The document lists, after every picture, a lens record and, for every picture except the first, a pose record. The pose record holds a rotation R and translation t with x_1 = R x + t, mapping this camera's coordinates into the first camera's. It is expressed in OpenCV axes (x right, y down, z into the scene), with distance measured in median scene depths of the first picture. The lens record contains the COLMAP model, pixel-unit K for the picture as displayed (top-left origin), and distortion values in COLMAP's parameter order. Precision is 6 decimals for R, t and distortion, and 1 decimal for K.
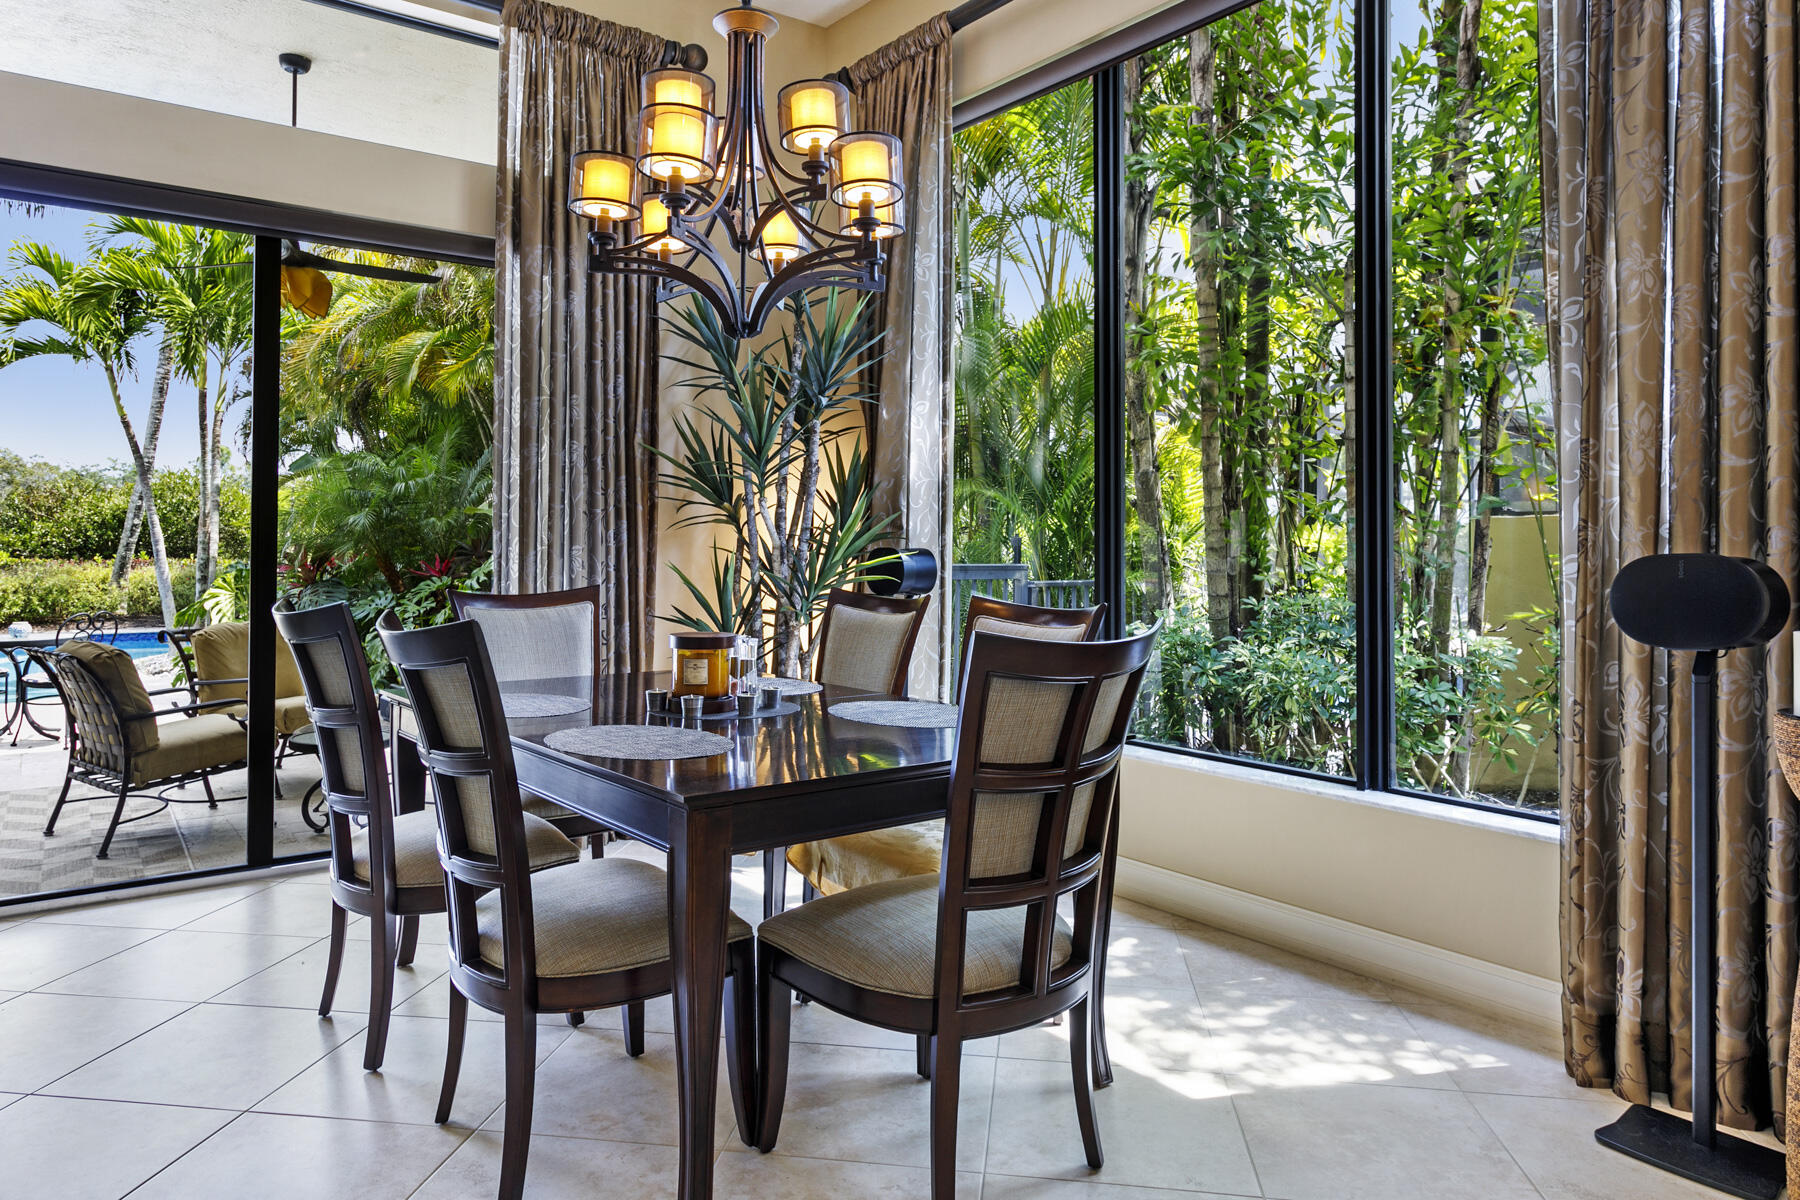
lens RADIAL K [[1149.0, 0, 879.5], [0, 1149.0, 523.2], [0, 0, 1]] dist [-0.005028, 0.005228]
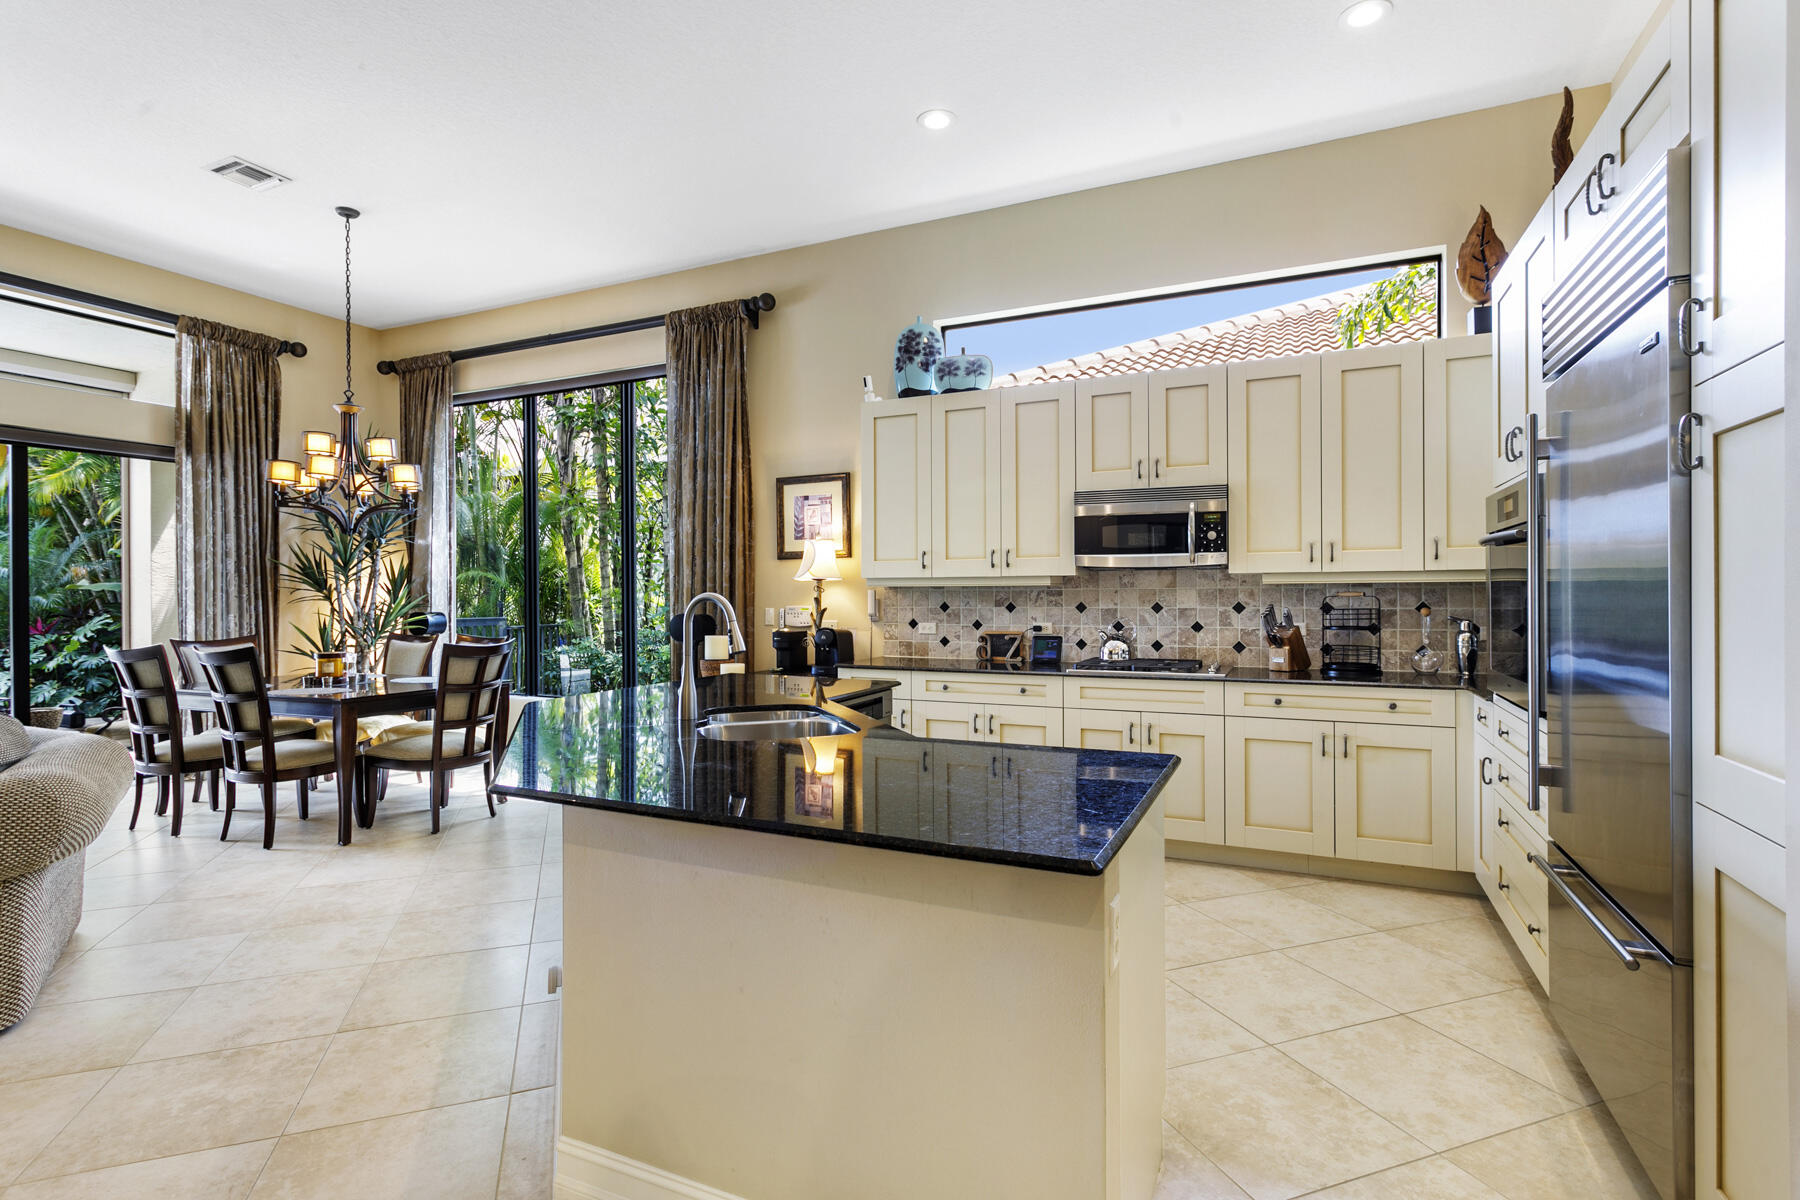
lens RADIAL K [[853.3, 0, 884.4], [0, 853.3, 594.9], [0, 0, 1]] dist [-0.000990, 0.001371]
pose [[0.880566, -0.011324, 0.473788, 0.014930], [0.001771, 0.999786, 0.020603, -0.037054], [-0.473920, -0.017303, 0.880398, -0.690863]]
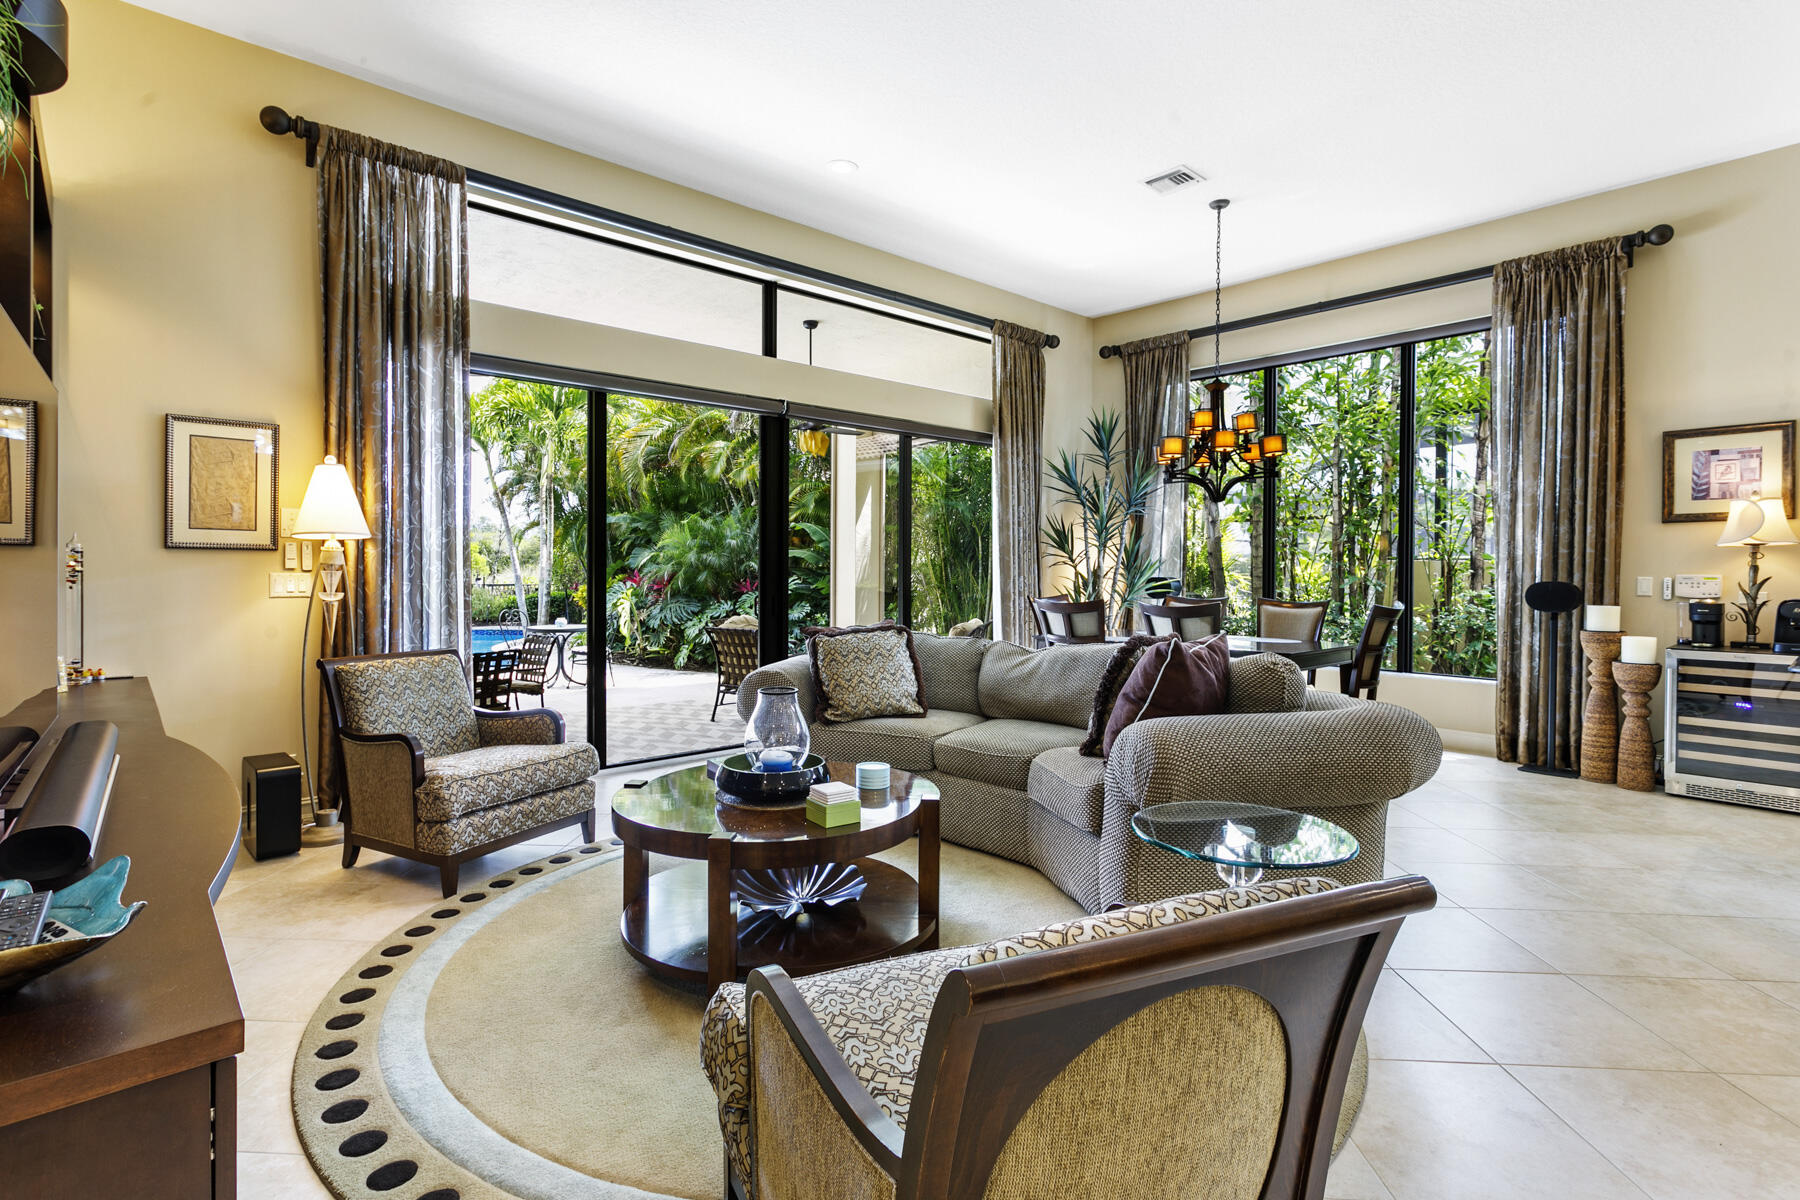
lens RADIAL K [[853.3, 0, 888.2], [0, 853.3, 578.6], [0, 0, 1]] dist [-0.000990, 0.001371]
pose [[0.996005, -0.001129, 0.089288, -0.619552], [-0.001665, 0.999511, 0.031211, -0.023631], [-0.089280, -0.031235, 0.995517, -0.546803]]
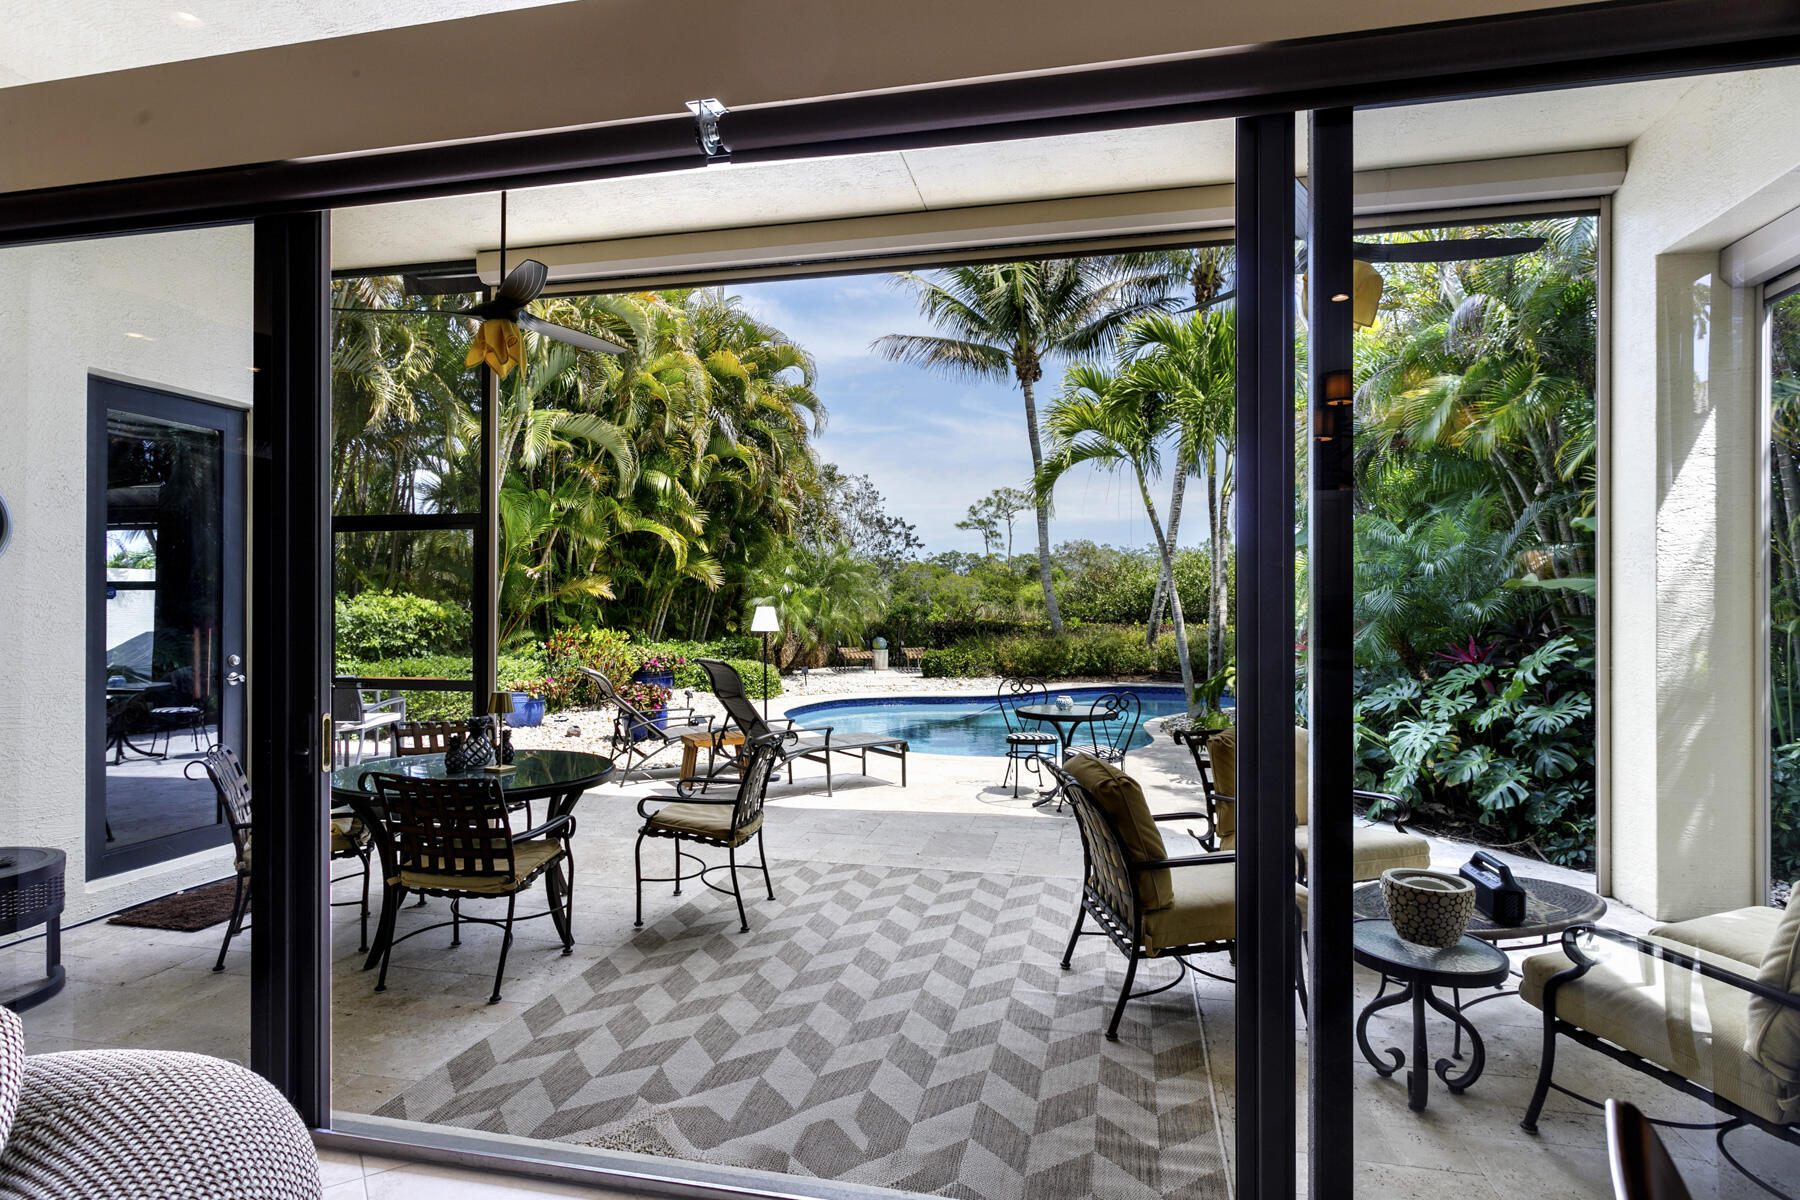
lens RADIAL K [[940.3, 0, 893.9], [0, 940.3, 602.6], [0, 0, 1]] dist [0.002237, 0.000522]
pose [[0.654129, -0.003534, -0.756375, -0.296737], [0.015460, 0.999843, 0.008699, -0.021351], [0.756225, -0.017383, 0.654081, 0.490299]]
